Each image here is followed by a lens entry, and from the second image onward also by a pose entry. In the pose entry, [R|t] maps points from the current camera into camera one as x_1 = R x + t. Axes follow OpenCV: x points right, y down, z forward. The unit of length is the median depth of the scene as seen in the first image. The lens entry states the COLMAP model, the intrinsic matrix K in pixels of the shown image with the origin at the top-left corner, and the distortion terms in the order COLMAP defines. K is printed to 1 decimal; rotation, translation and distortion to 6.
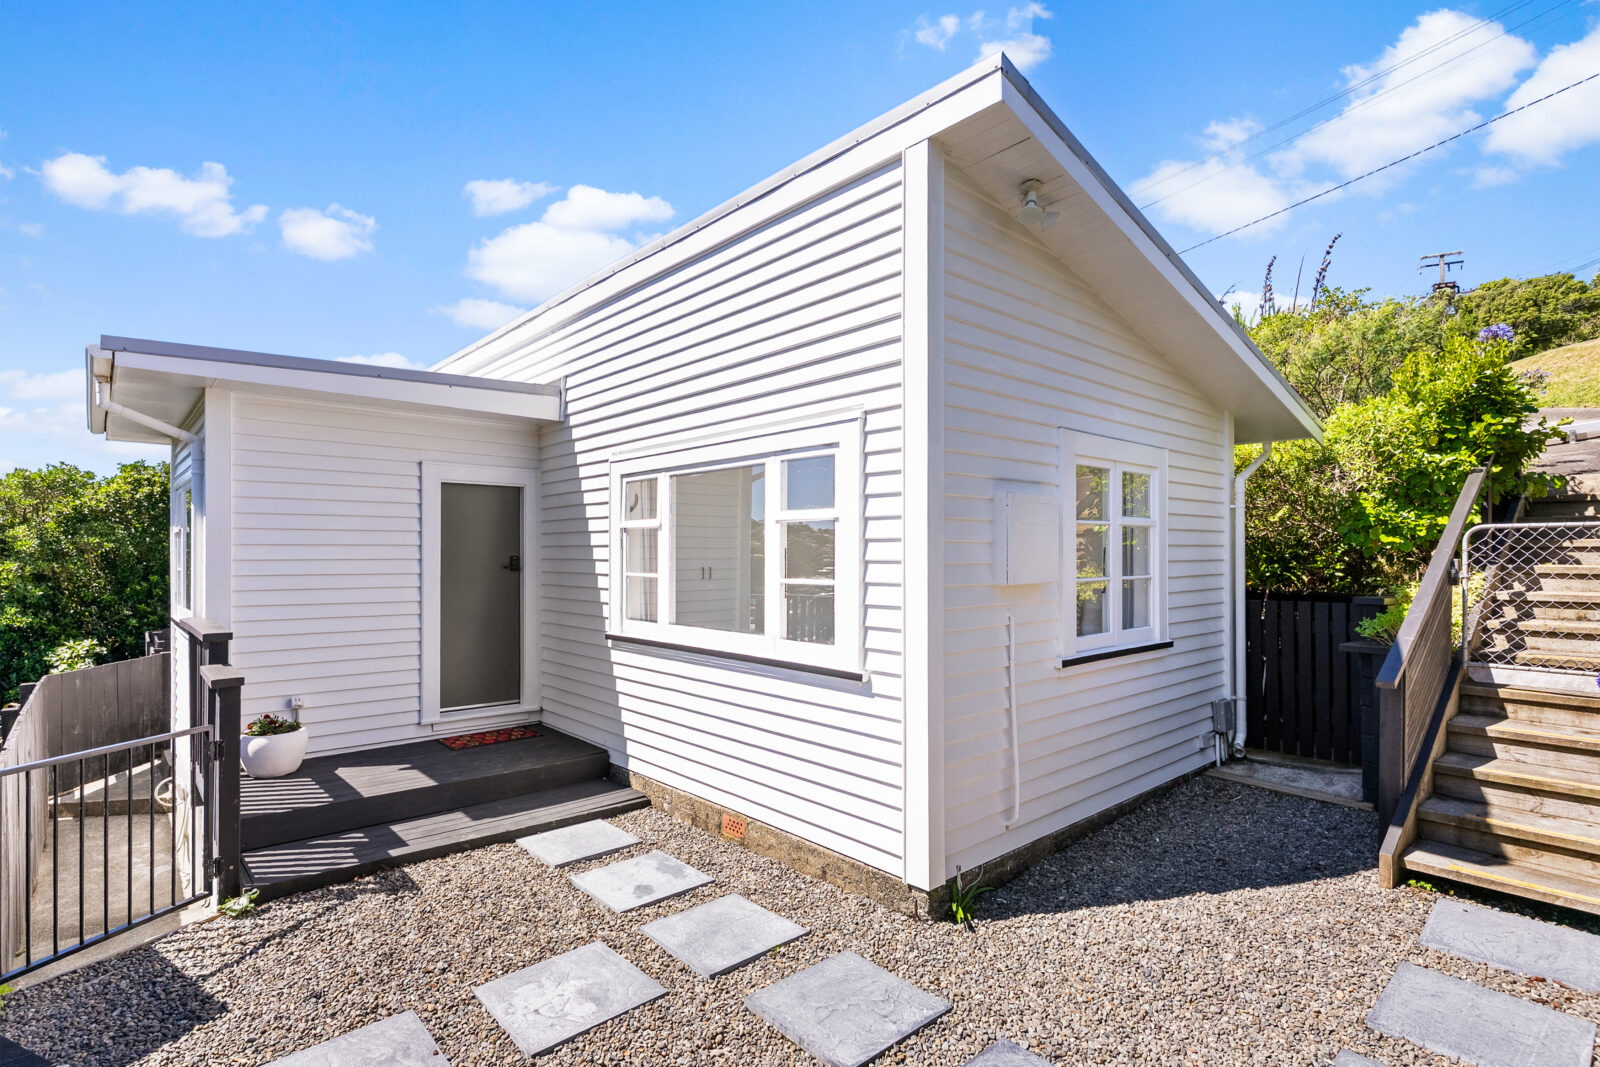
lens RADIAL K [[768.8, 0, 805.7], [0, 768.8, 547.7], [0, 0, 1]] dist [-0.000384, 0.000141]
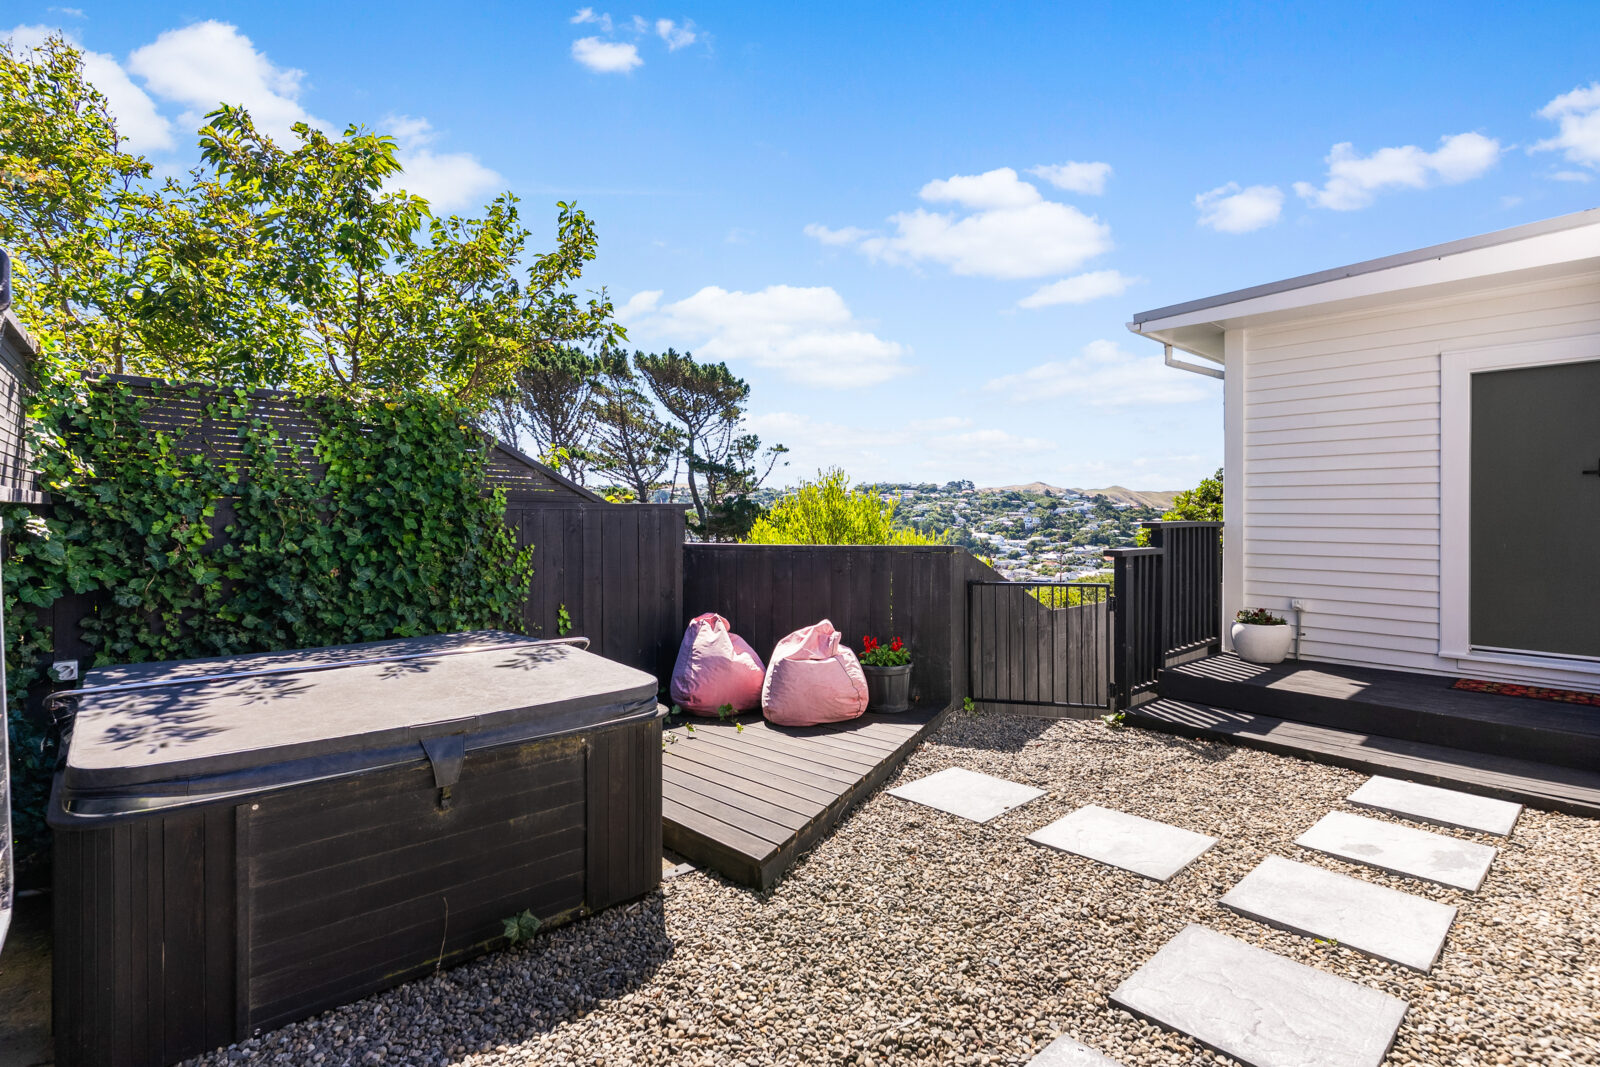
lens RADIAL K [[768.8, 0, 805.9], [0, 768.8, 523.5], [0, 0, 1]] dist [-0.000384, 0.000141]
pose [[0.022625, 0.005617, -0.999728, 0.547287], [0.011102, 0.999921, 0.005870, 0.104428], [0.999682, -0.011232, 0.022561, 0.416951]]
